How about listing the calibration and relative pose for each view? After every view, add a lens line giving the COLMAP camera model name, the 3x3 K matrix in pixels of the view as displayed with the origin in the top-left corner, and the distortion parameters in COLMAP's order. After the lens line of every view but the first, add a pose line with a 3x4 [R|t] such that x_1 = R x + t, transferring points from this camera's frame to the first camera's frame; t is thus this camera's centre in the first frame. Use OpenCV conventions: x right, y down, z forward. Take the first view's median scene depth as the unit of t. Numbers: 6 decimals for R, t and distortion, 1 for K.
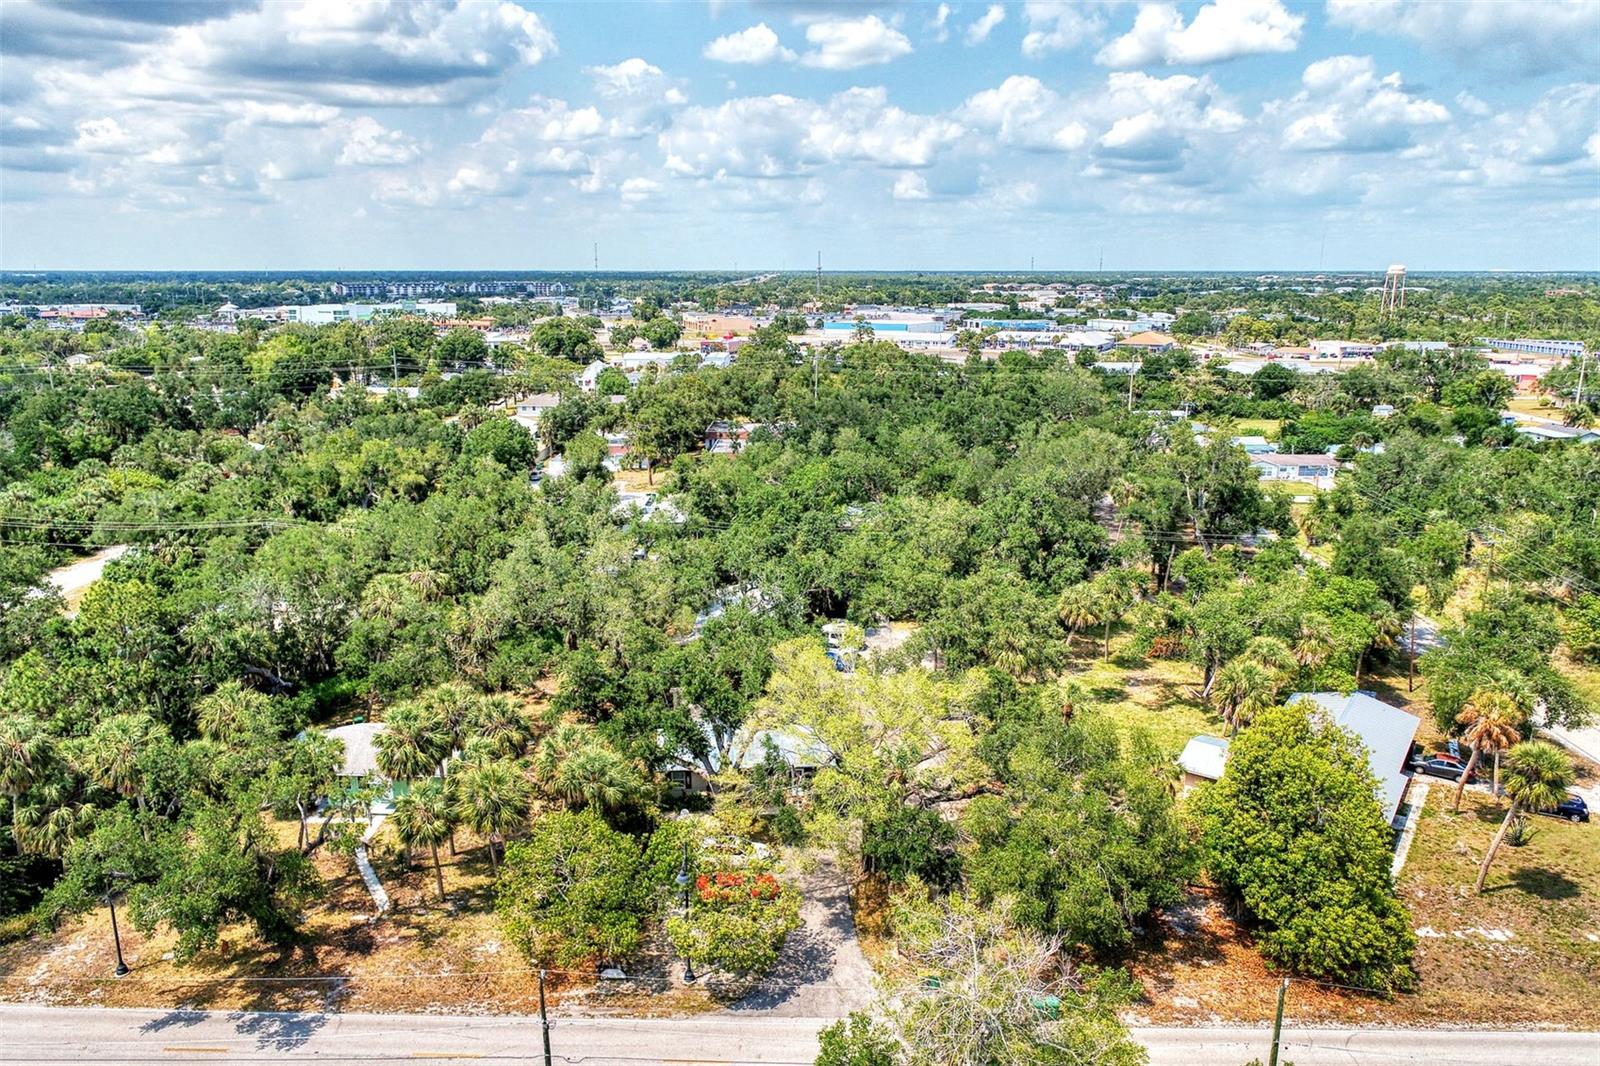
lens RADIAL K [[1096.6, 0, 800.0], [0, 1096.6, 533.0], [0, 0, 1]] dist [-0.002317, -0.000349]
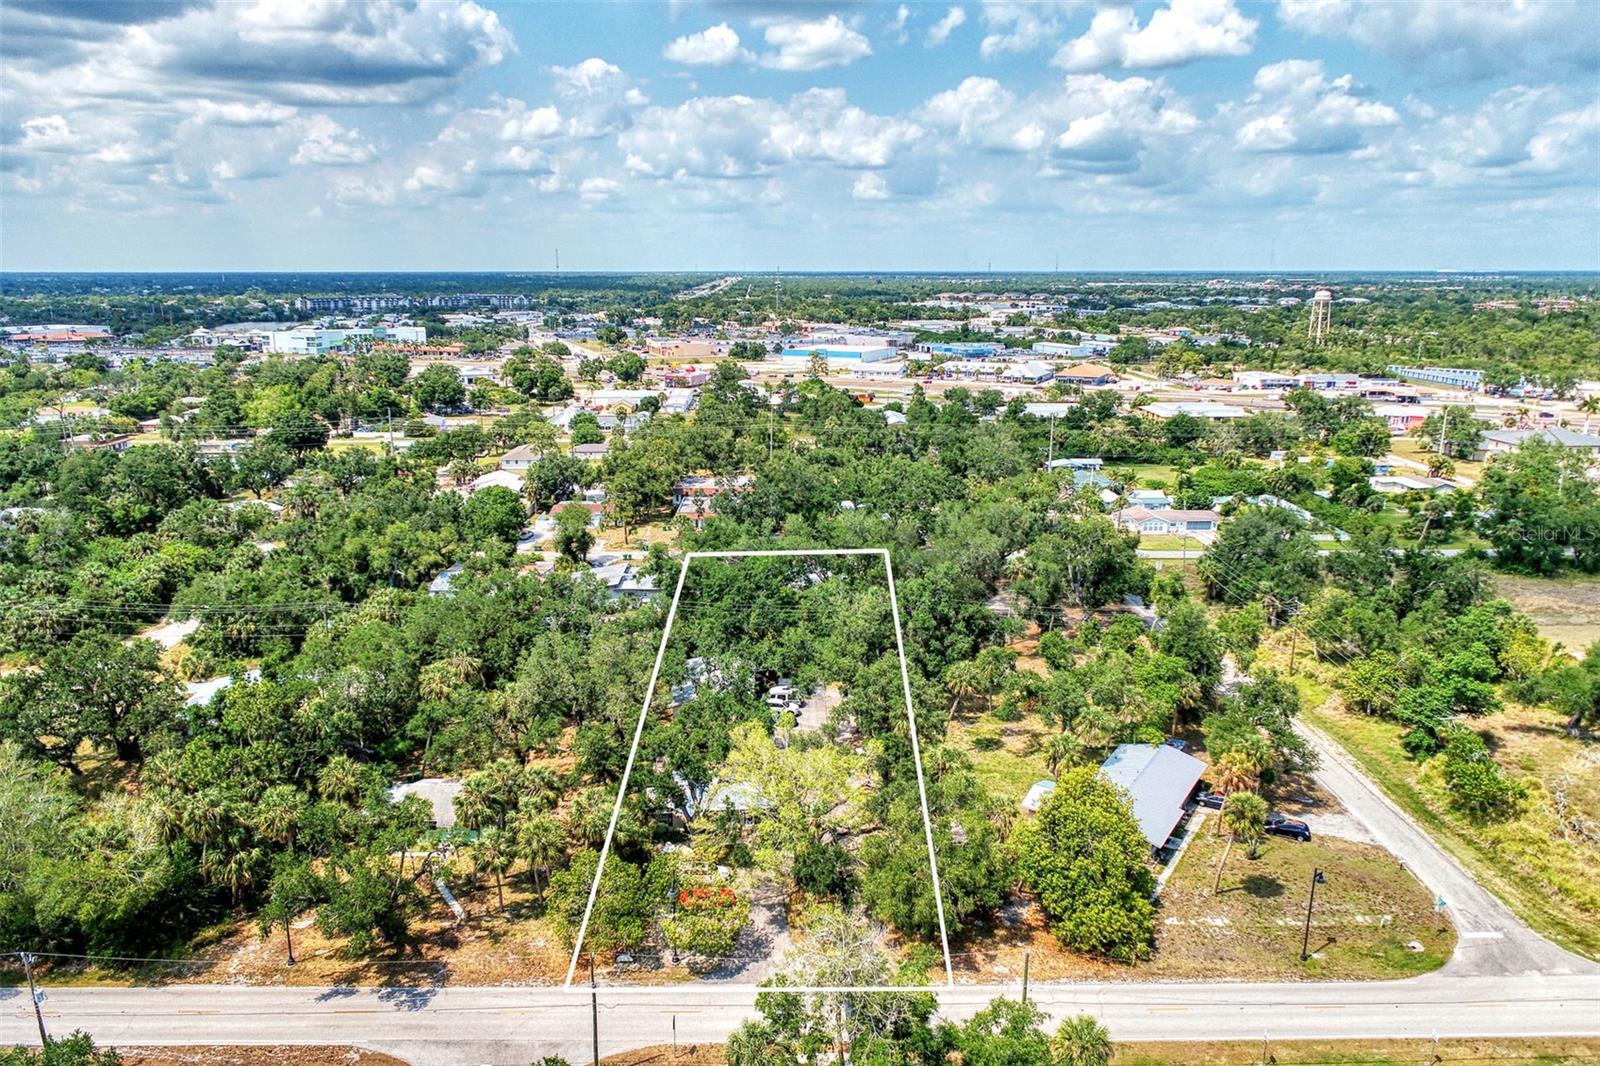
lens RADIAL K [[1102.6, 0, 806.2], [0, 1102.6, 515.2], [0, 0, 1]] dist [-0.001621, 0.000335]
pose [[0.999167, -0.003112, 0.040677, 0.005131], [0.003675, 0.999898, -0.013782, -0.050160], [-0.040630, 0.013920, 0.999077, -0.144372]]
